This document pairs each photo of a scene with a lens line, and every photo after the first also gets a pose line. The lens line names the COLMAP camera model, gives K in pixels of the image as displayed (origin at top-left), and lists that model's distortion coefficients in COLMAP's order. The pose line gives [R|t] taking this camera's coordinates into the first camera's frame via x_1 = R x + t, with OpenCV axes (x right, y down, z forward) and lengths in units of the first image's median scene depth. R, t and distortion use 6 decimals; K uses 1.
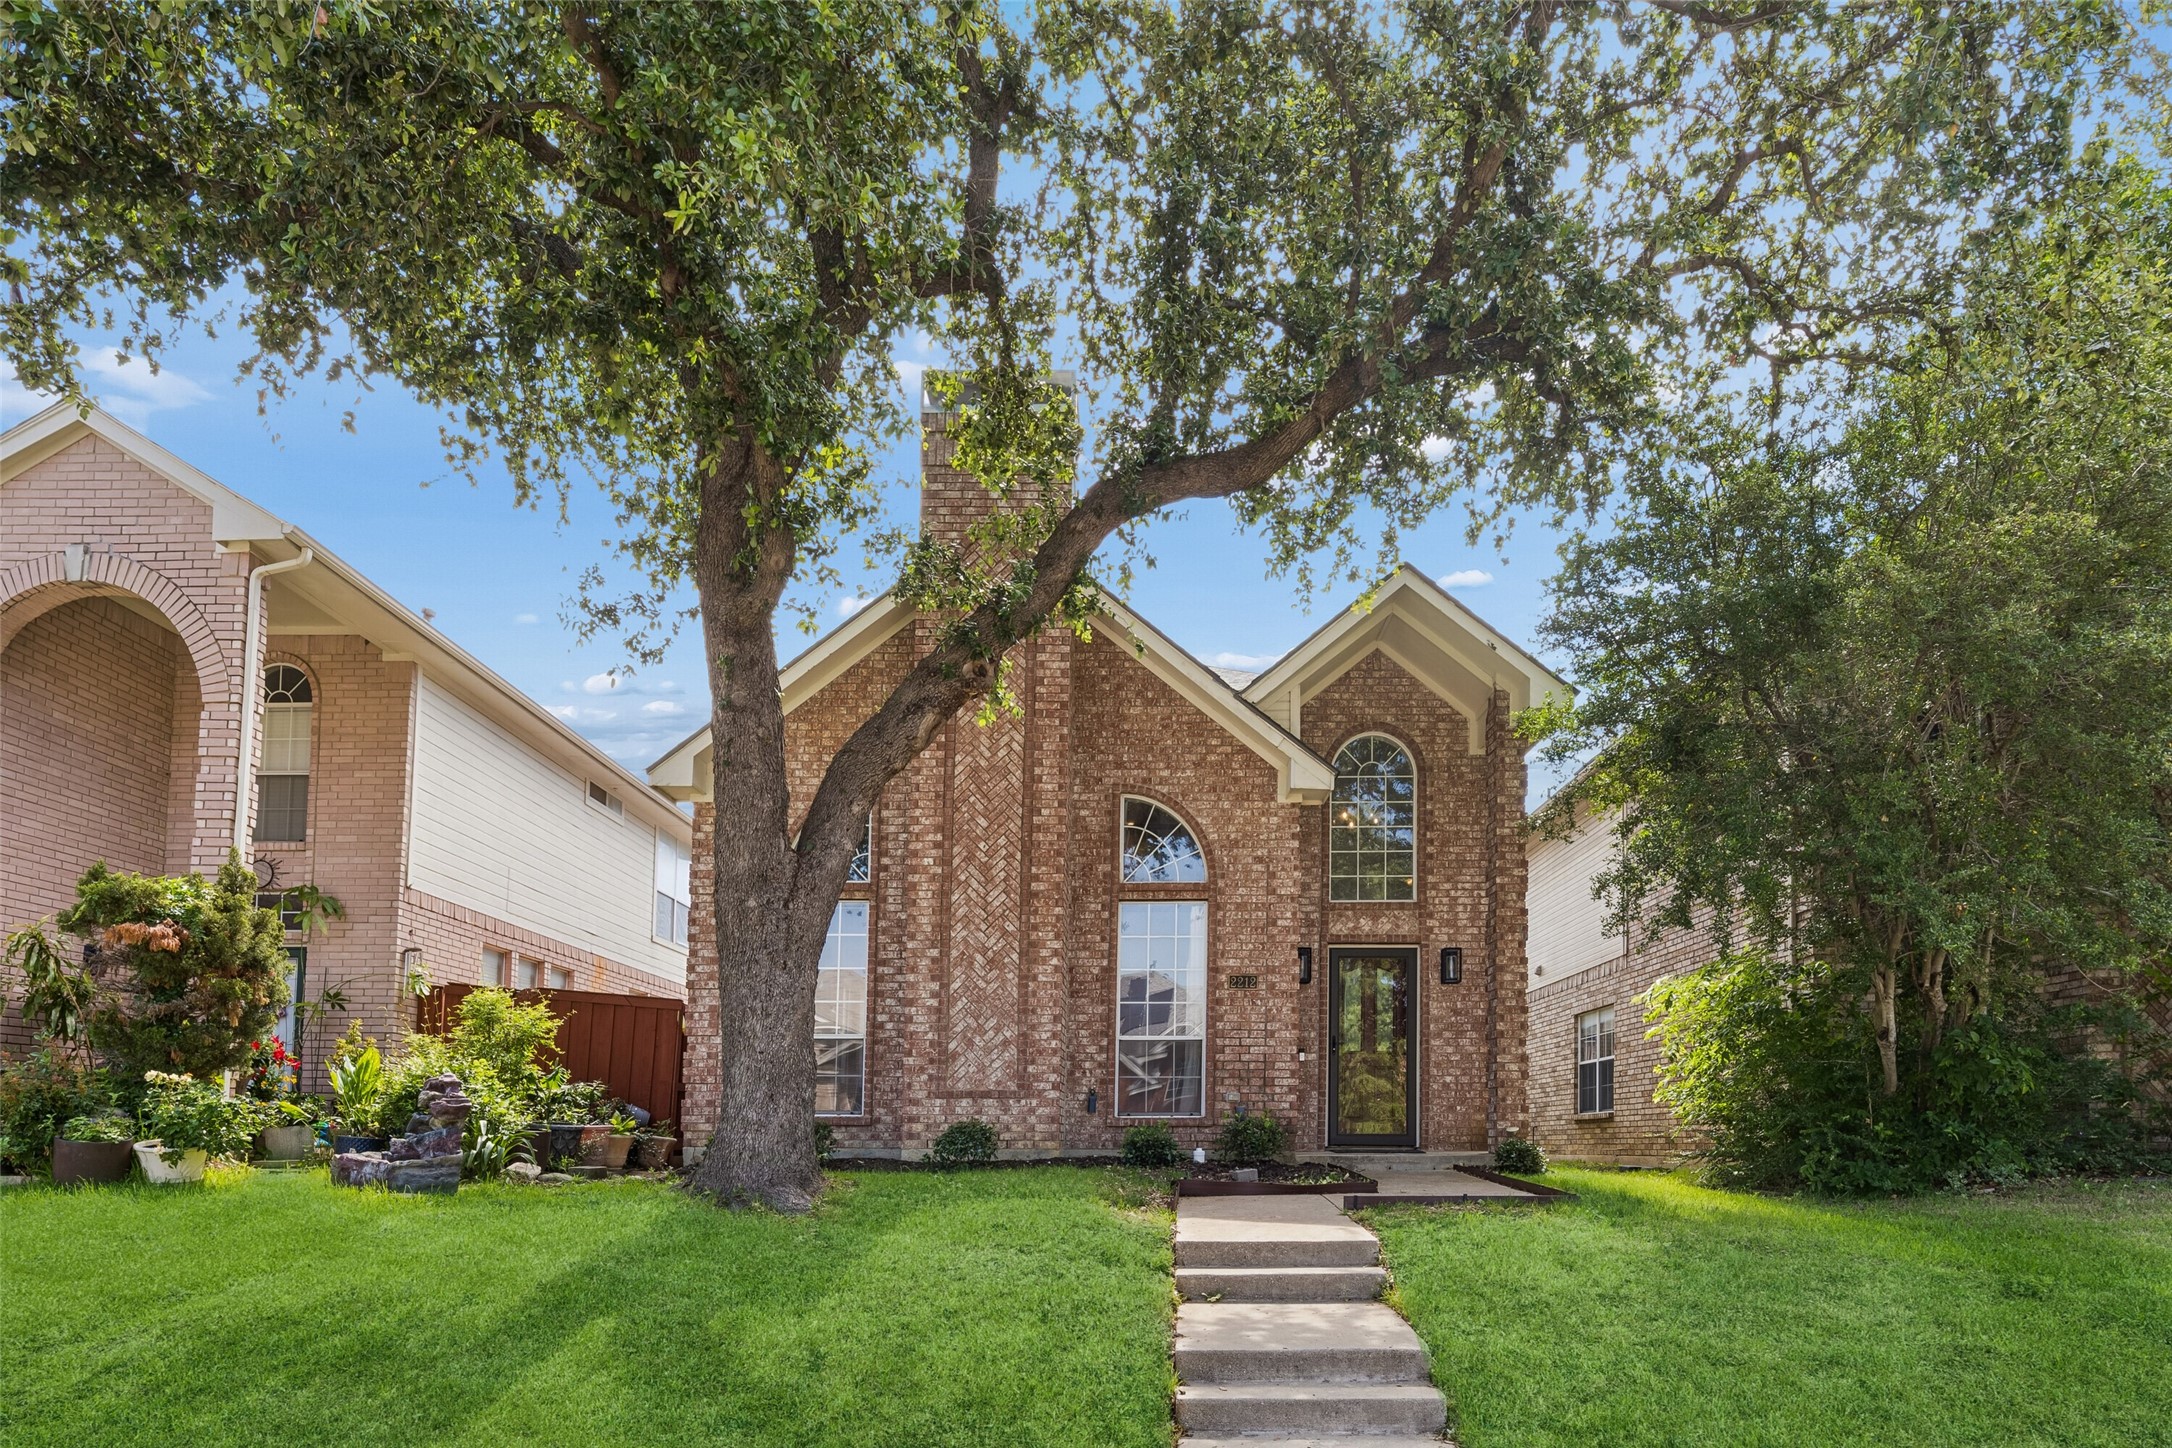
lens RADIAL K [[1205.9, 0, 1085.9], [0, 1205.9, 733.0], [0, 0, 1]] dist [0.000801, 0.001594]
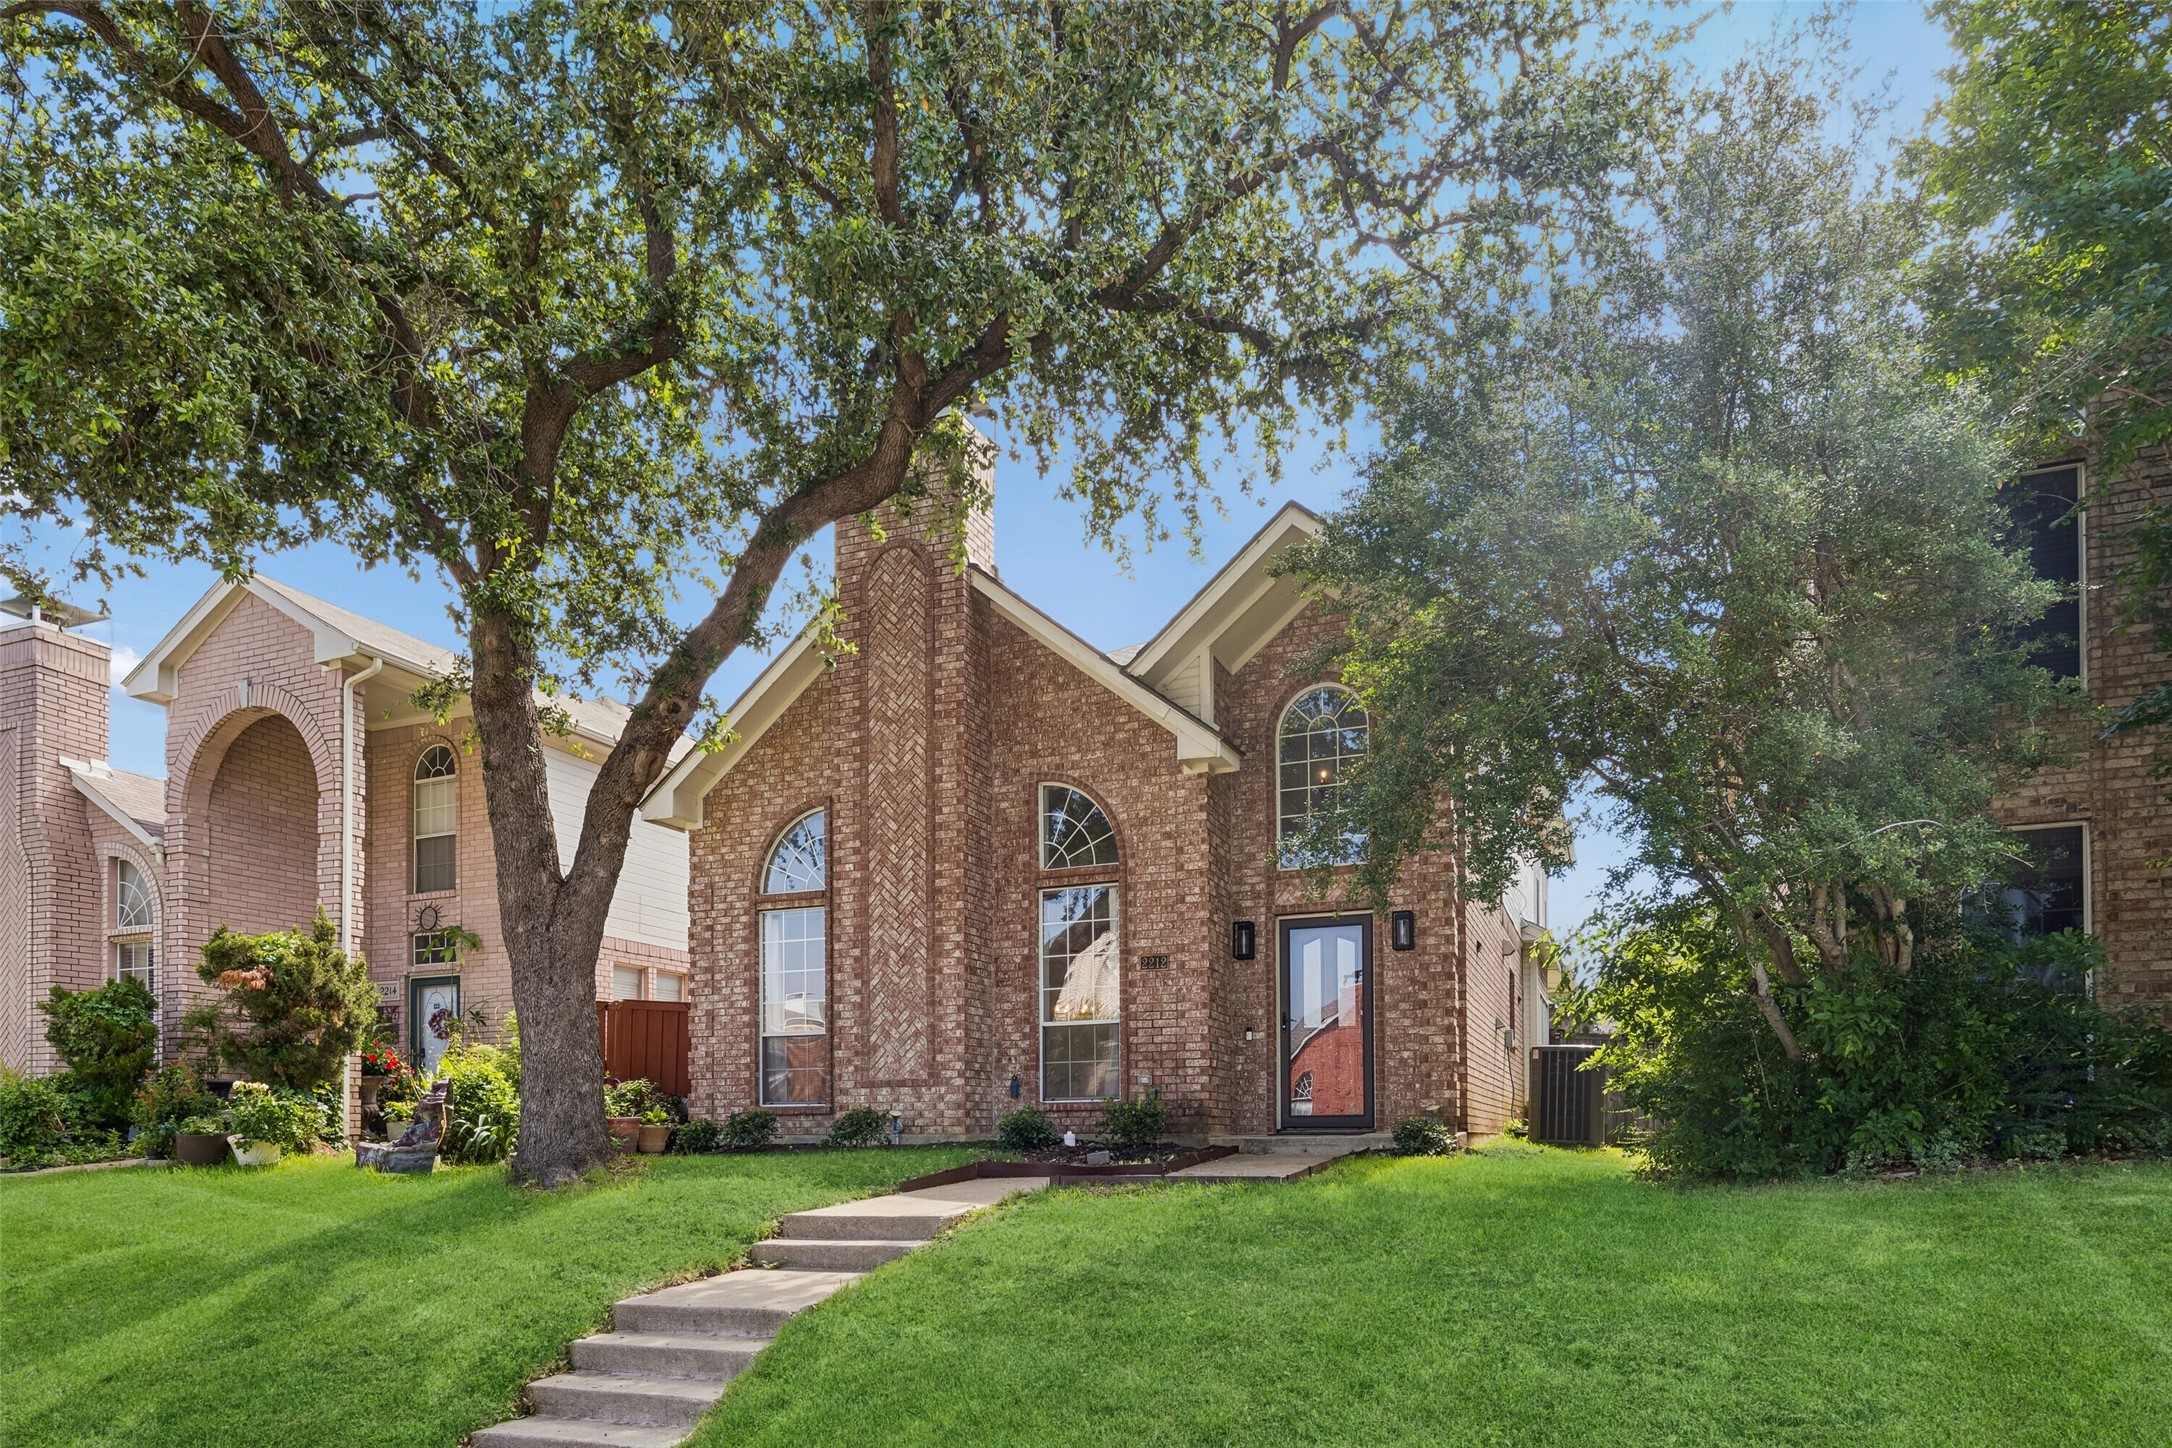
lens RADIAL K [[1296.2, 0, 1086.0], [0, 1296.2, 724.0], [0, 0, 1]] dist [0.003722, -0.000373]
pose [[0.927330, -0.120811, -0.354207, 0.487497], [0.128927, 0.991654, -0.000692, 0.008793], [0.351335, -0.045025, 0.935167, 0.007969]]
